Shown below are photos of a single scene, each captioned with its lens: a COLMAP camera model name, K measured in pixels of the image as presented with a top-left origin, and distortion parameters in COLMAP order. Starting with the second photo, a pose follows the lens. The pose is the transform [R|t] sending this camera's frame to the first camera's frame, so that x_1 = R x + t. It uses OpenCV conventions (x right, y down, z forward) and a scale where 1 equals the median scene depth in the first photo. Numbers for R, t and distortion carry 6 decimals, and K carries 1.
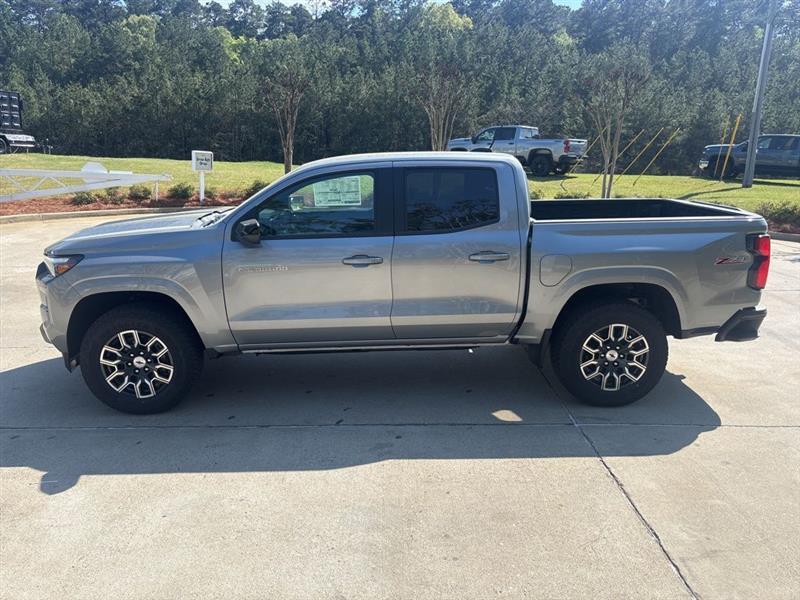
lens RADIAL K [[598.0, 0, 400.0], [0, 598.0, 300.0], [0, 0, 1]] dist [0.054745, -0.068052]
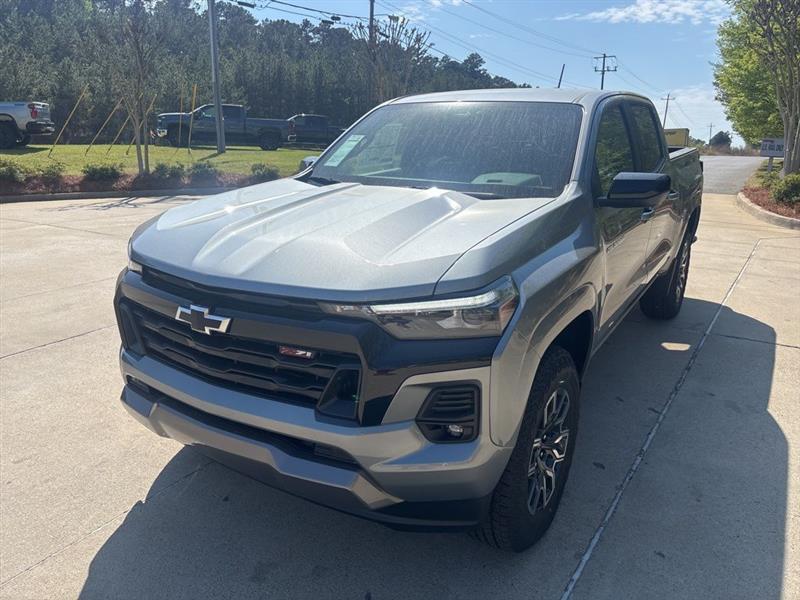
lens RADIAL K [[598.0, 0, 400.0], [0, 598.0, 300.0], [0, 0, 1]] dist [0.054745, -0.068052]
pose [[0.573244, -0.234325, 0.785164, -0.145318], [0.200840, 0.969188, 0.142614, -0.021258], [-0.794390, 0.075940, 0.602643, 0.119786]]
